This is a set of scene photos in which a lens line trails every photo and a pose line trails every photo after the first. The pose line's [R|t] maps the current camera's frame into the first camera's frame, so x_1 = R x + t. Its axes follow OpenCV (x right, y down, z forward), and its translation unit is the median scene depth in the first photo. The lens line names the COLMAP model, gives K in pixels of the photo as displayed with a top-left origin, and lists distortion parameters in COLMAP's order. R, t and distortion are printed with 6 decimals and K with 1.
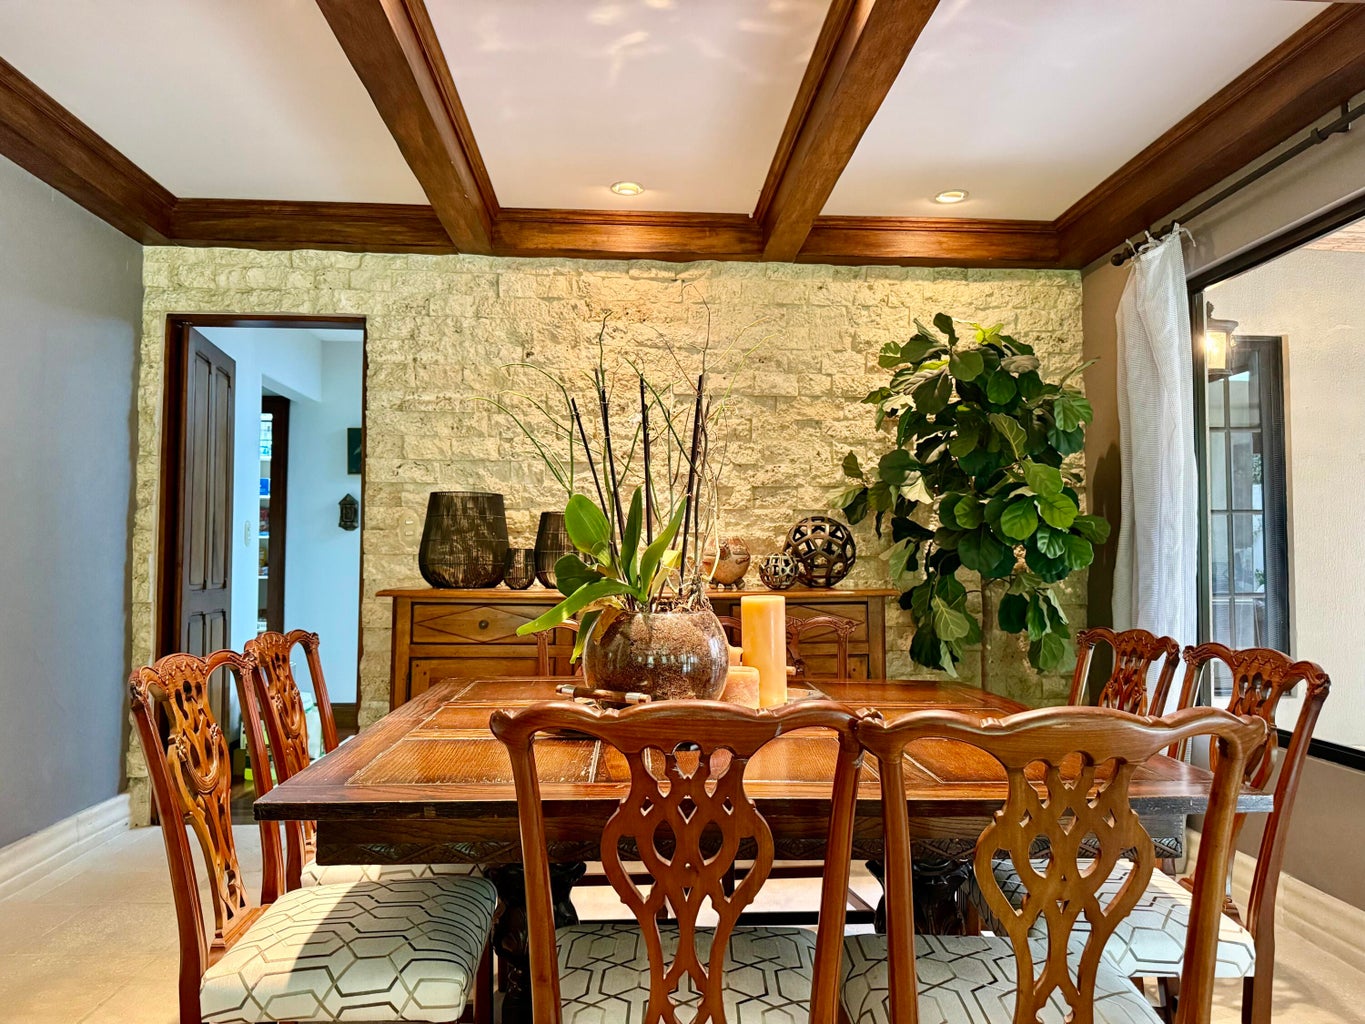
lens RADIAL K [[959.3, 0, 681.0], [0, 959.3, 517.2], [0, 0, 1]] dist [0.100682, -0.164393]
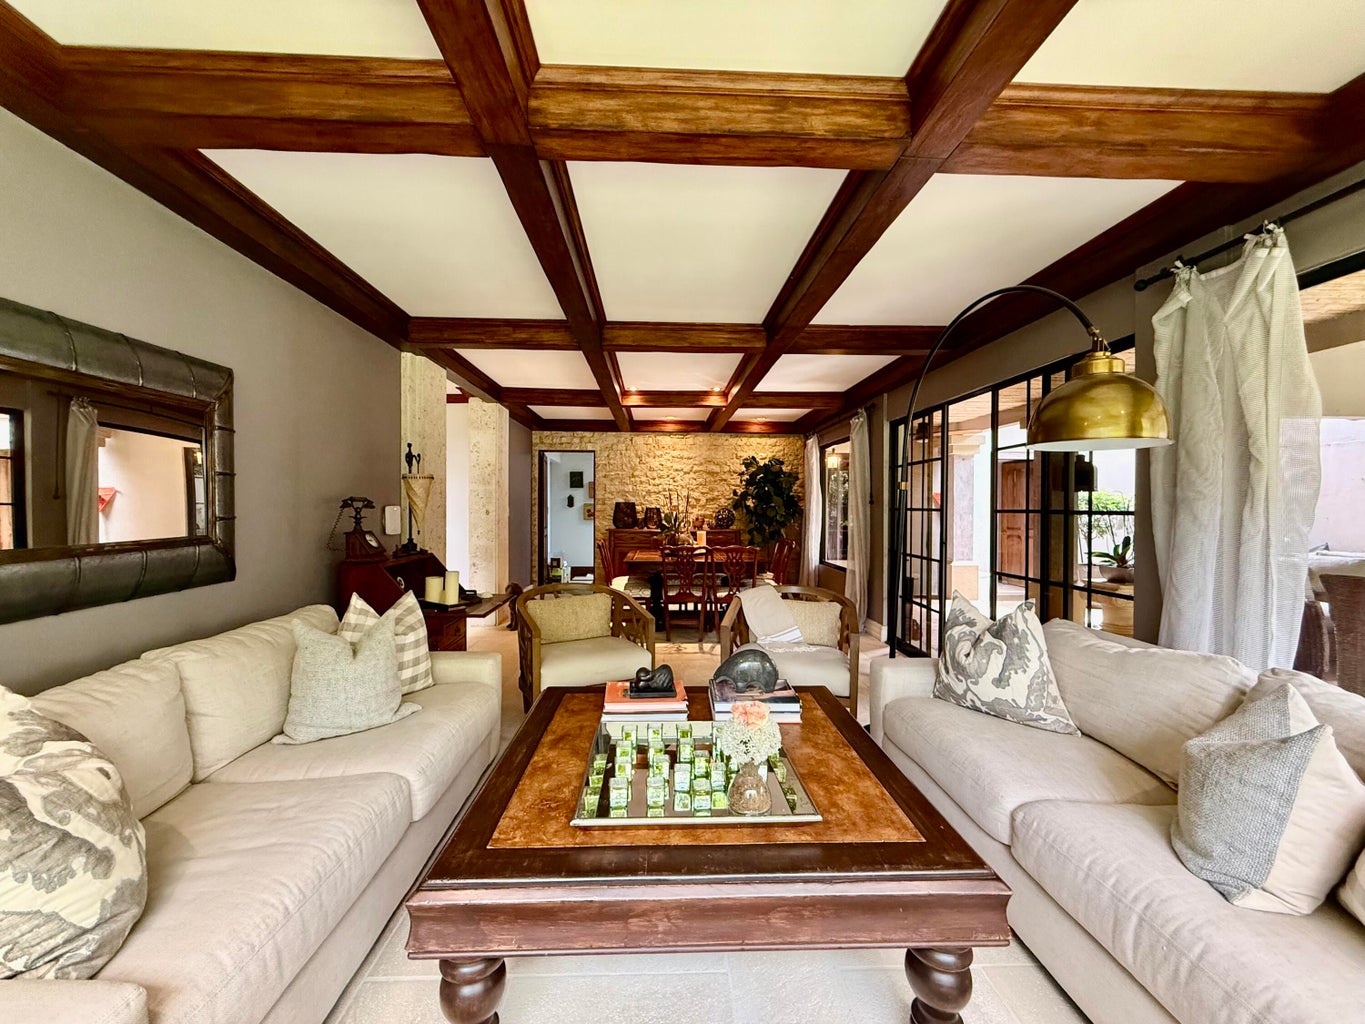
lens RADIAL K [[544.6, 0, 677.4], [0, 544.6, 512.2], [0, 0, 1]] dist [-0.000073, 0.000067]
pose [[0.999809, -0.001419, -0.019516, 0.009216], [0.002422, 0.998673, 0.051444, -0.086145], [0.019417, -0.051481, 0.998485, -0.960271]]
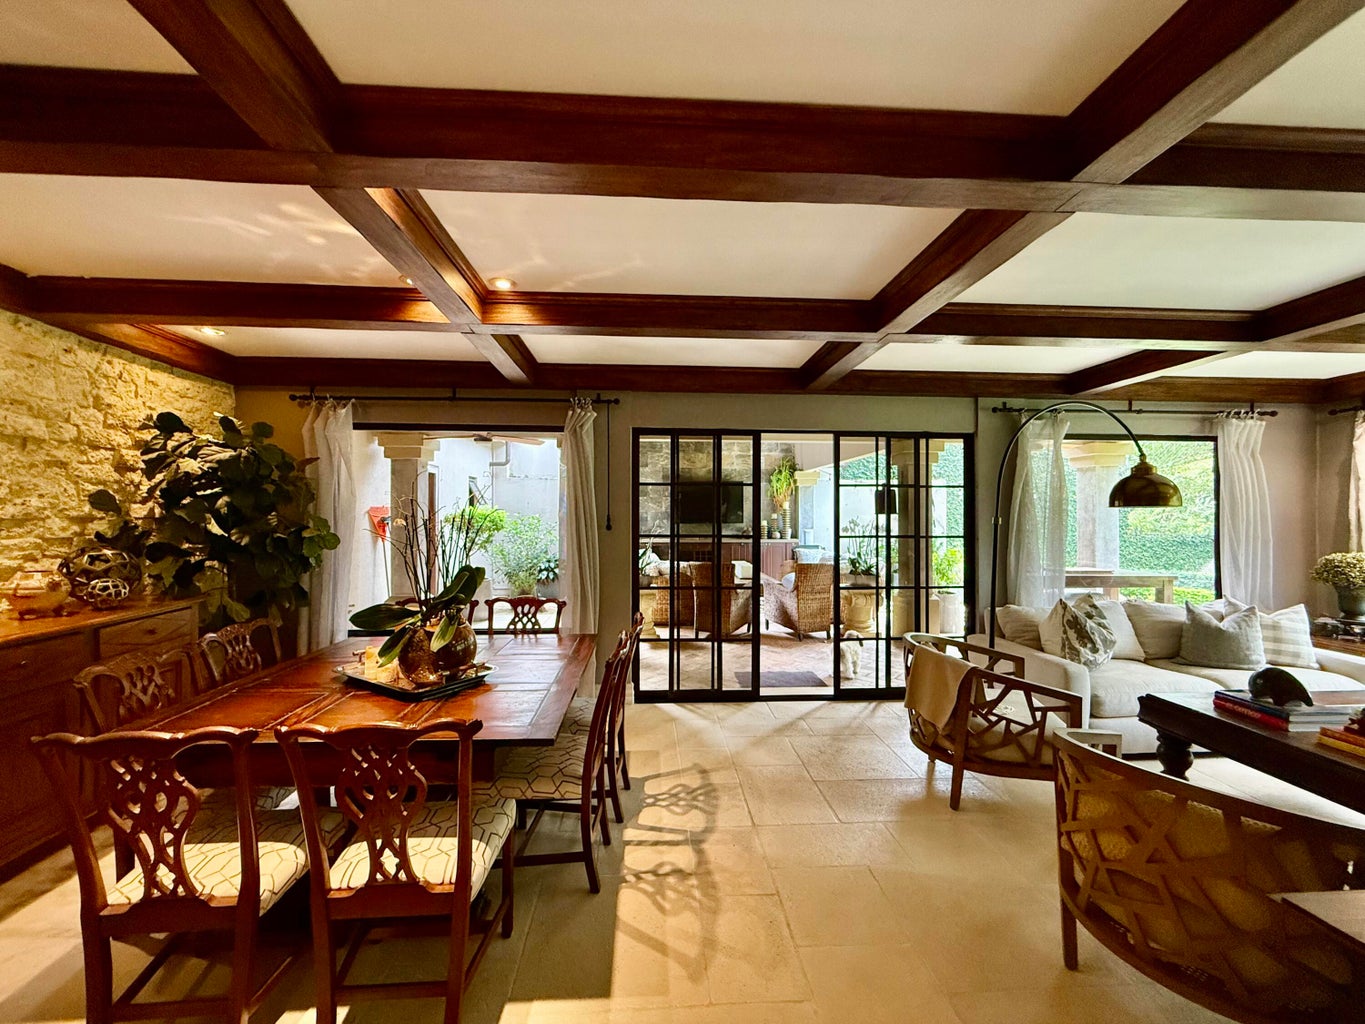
lens RADIAL K [[544.6, 0, 677.4], [0, 544.6, 512.2], [0, 0, 1]] dist [-0.000073, 0.000067]
pose [[-0.004946, 0.000461, 0.999988, -0.547889], [-0.045294, 0.998973, -0.000685, -0.074510], [-0.998961, -0.045297, -0.004920, 0.250120]]
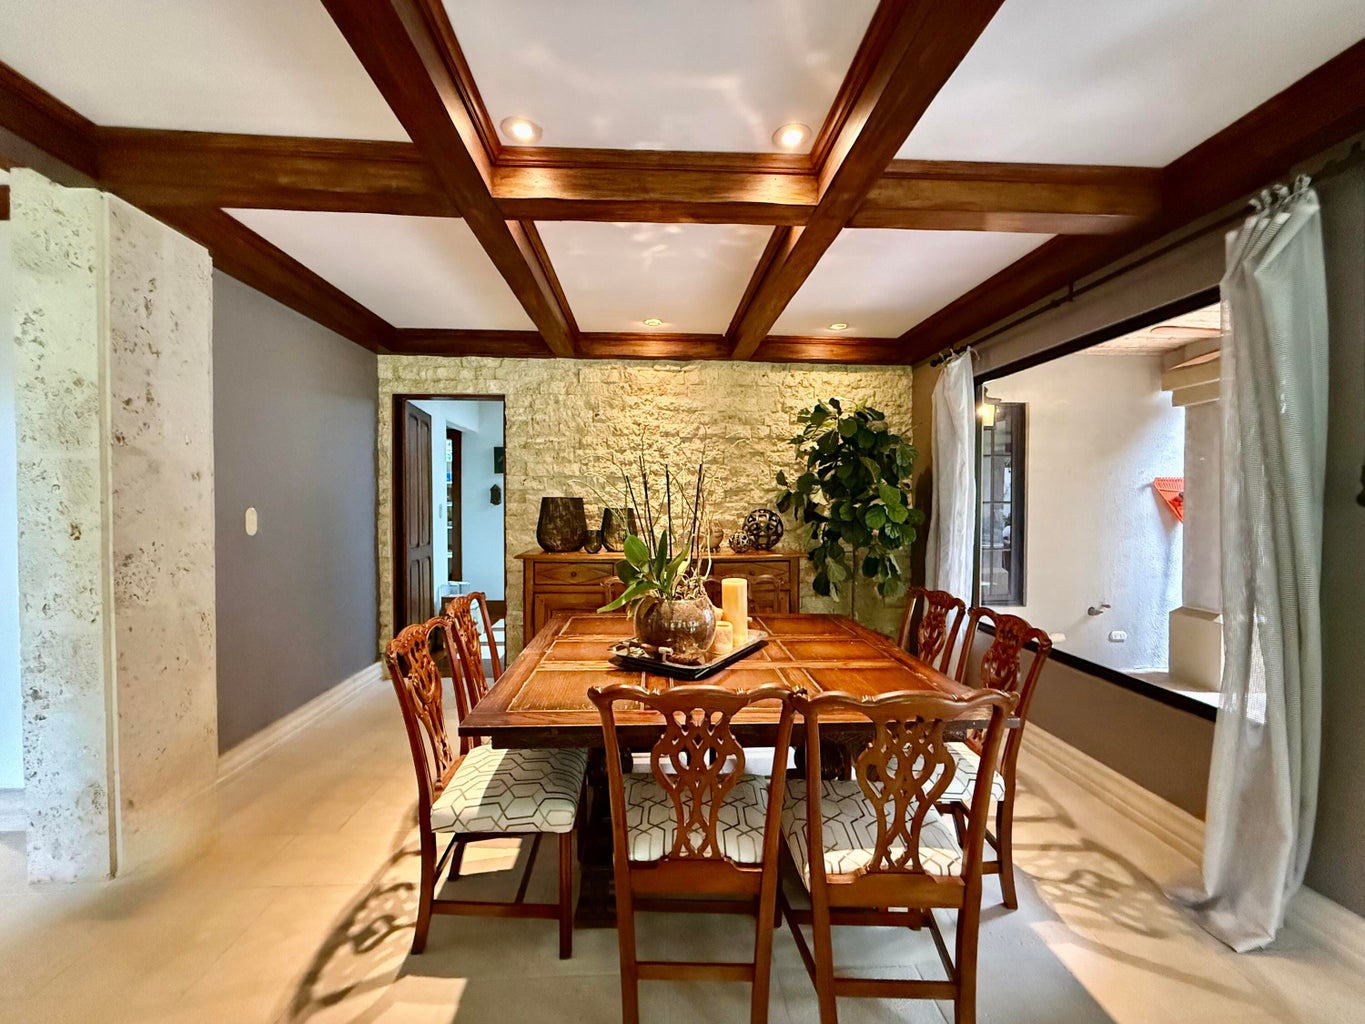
lens RADIAL K [[544.6, 0, 677.4], [0, 544.6, 512.2], [0, 0, 1]] dist [-0.000073, 0.000067]
pose [[0.999986, -0.002667, -0.004494, -0.007831], [0.002951, 0.997905, 0.064629, -0.057615], [0.004312, -0.064641, 0.997899, 0.003951]]
